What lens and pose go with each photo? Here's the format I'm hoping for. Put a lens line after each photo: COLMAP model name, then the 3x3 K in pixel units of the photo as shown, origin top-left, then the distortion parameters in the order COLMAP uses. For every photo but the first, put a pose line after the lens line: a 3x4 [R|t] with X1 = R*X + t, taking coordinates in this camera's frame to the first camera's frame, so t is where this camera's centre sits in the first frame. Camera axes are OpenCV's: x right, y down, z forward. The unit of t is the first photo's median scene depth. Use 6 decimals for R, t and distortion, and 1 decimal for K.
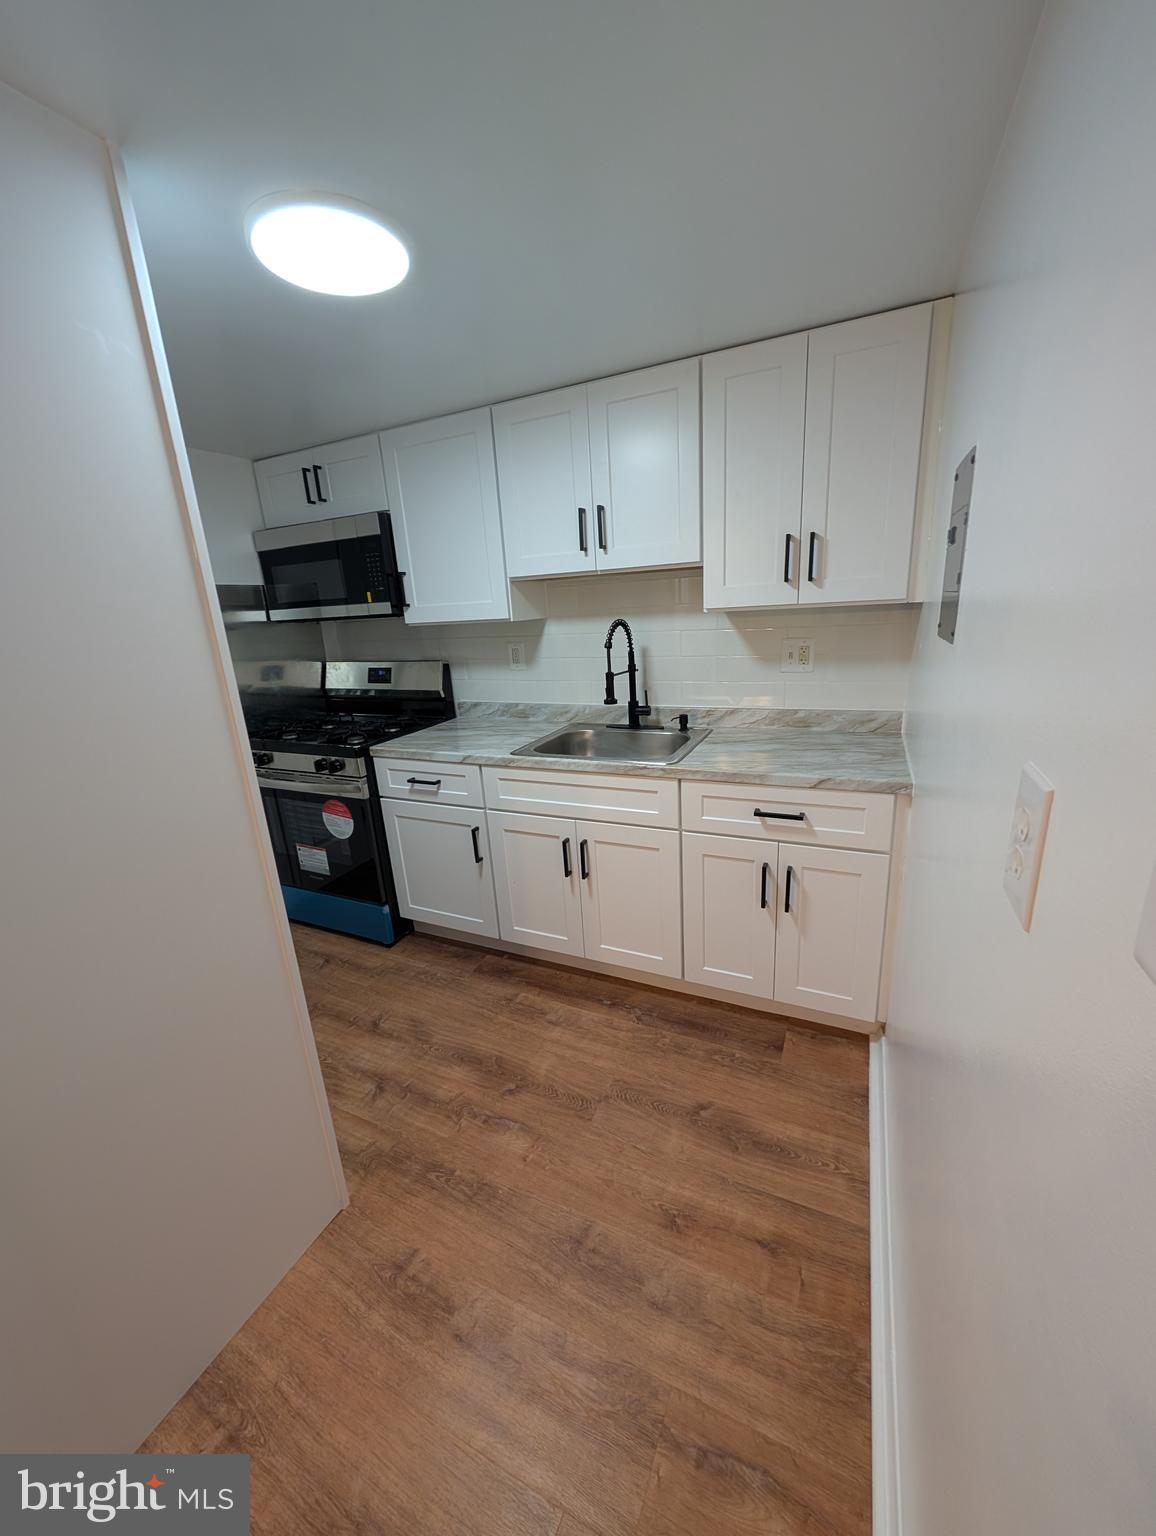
lens RADIAL K [[575.8, 0, 576.2], [0, 575.8, 763.0], [0, 0, 1]] dist [-0.001968, 0.000369]
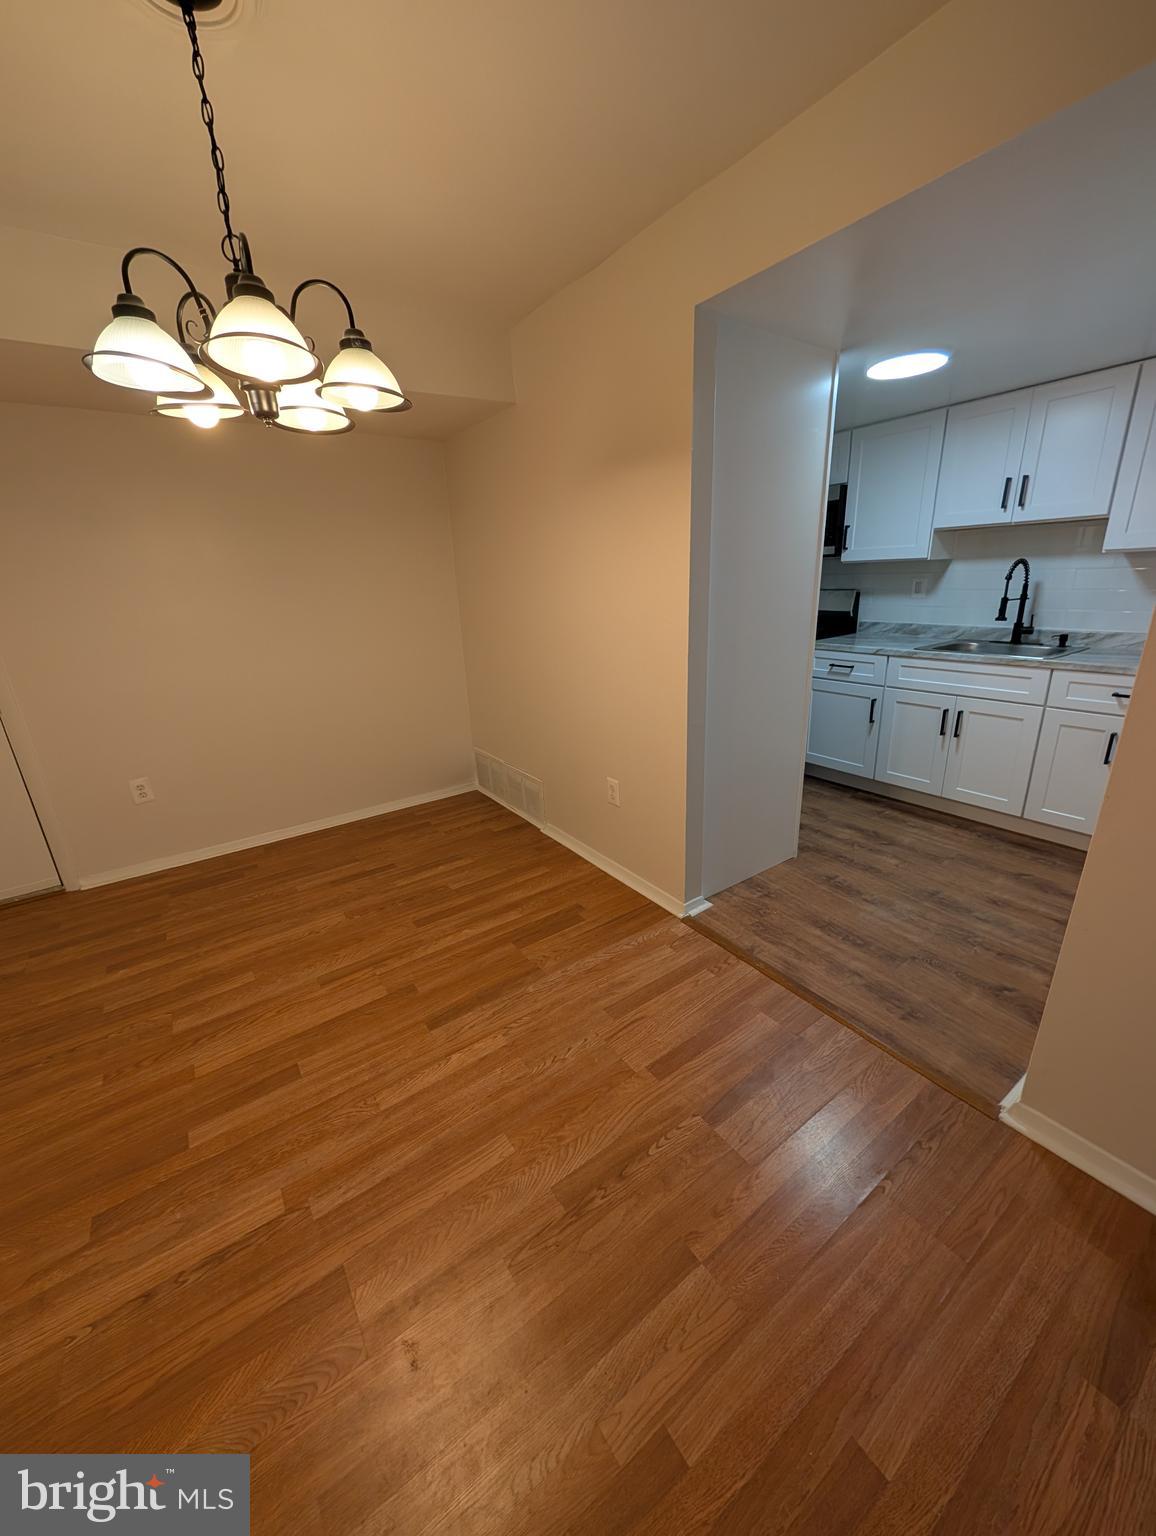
lens RADIAL K [[575.8, 0, 577.9], [0, 575.8, 765.4], [0, 0, 1]] dist [-0.001968, 0.000369]
pose [[0.870636, 0.173908, -0.460163, -0.131074], [-0.137892, 0.984201, 0.111061, 0.231170], [0.472207, -0.033241, 0.880861, -0.728058]]
